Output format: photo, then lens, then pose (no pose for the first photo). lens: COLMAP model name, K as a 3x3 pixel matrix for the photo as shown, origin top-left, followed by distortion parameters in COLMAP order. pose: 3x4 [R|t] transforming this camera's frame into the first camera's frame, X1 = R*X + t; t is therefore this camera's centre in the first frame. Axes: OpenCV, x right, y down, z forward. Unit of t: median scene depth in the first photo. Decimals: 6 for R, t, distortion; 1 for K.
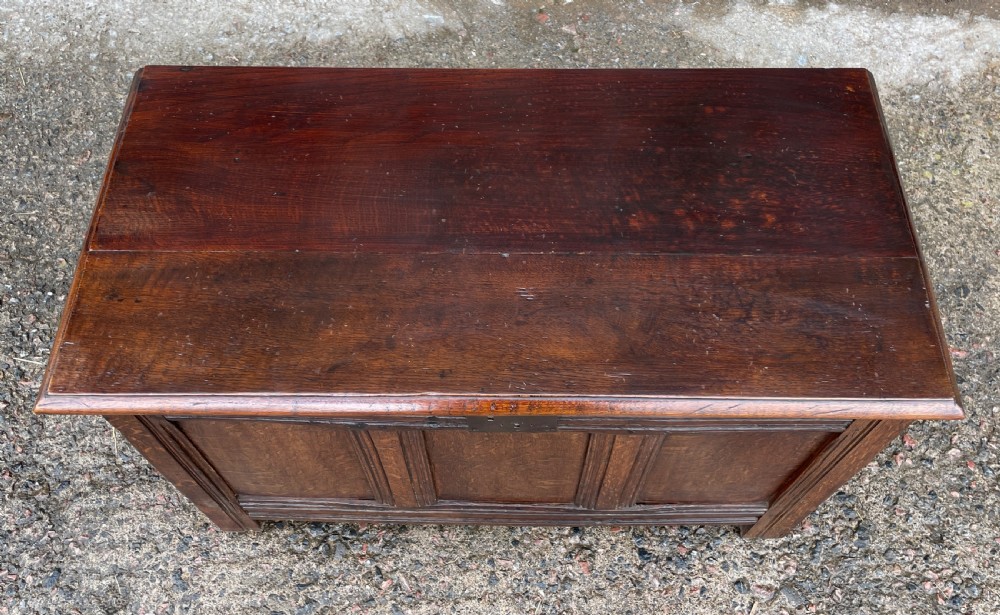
lens RADIAL K [[874.0, 0, 520.8], [0, 874.0, 262.3], [0, 0, 1]] dist [0.065915, -0.070476]
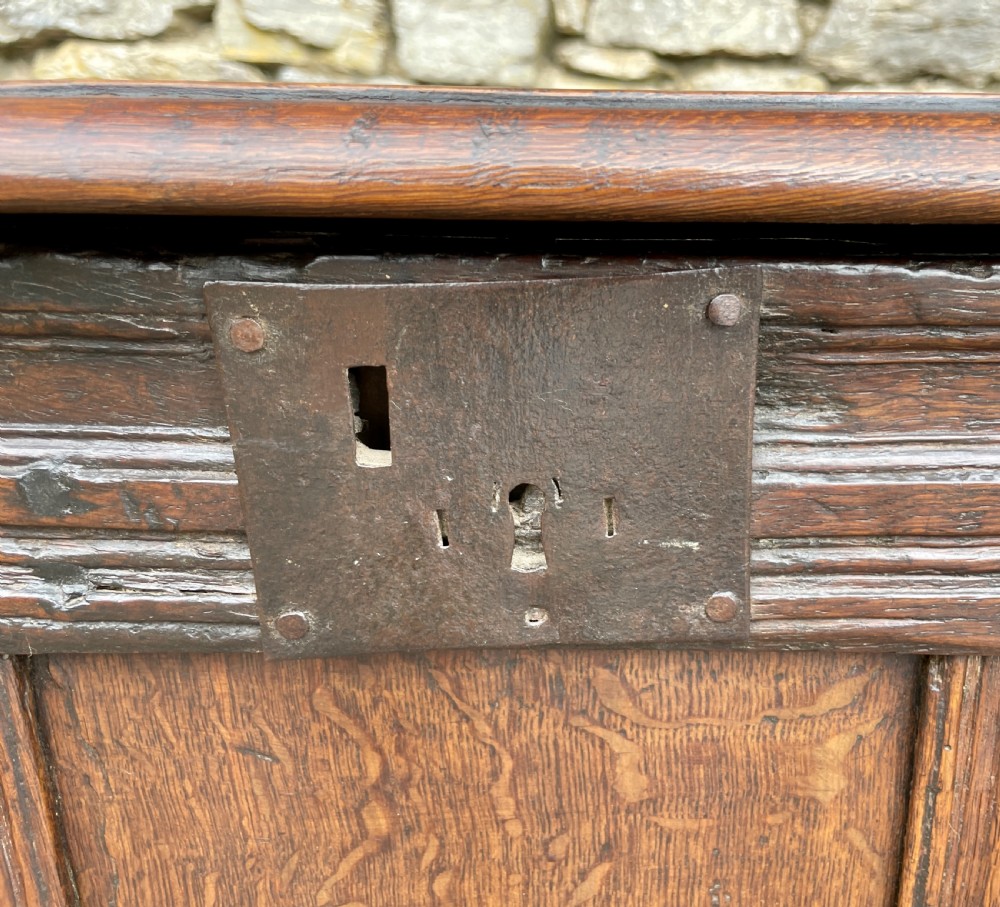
lens RADIAL K [[945.9, 0, 580.7], [0, 945.9, 462.7], [0, 0, 1]] dist [-0.012396, 0.000000]
pose [[0.999514, -0.020125, 0.023806, 0.001660], [0.030781, 0.757932, -0.651607, 0.208983], [-0.004930, 0.652023, 0.758183, 0.592988]]
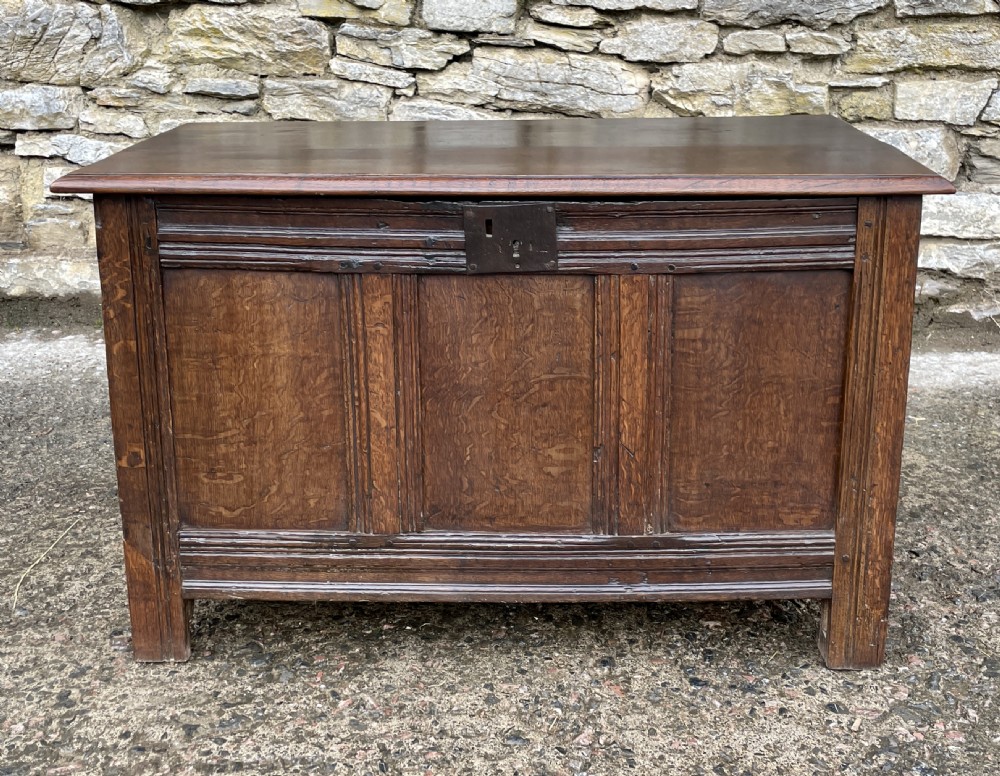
lens RADIAL K [[1166.2, 0, 527.1], [0, 1166.2, 281.5], [0, 0, 1]] dist [0.043541, 0.000000]
pose [[0.999744, -0.019710, -0.011068, 0.015507], [0.006462, 0.718387, -0.695614, 0.783029], [0.021662, 0.695365, 0.718330, 0.062108]]
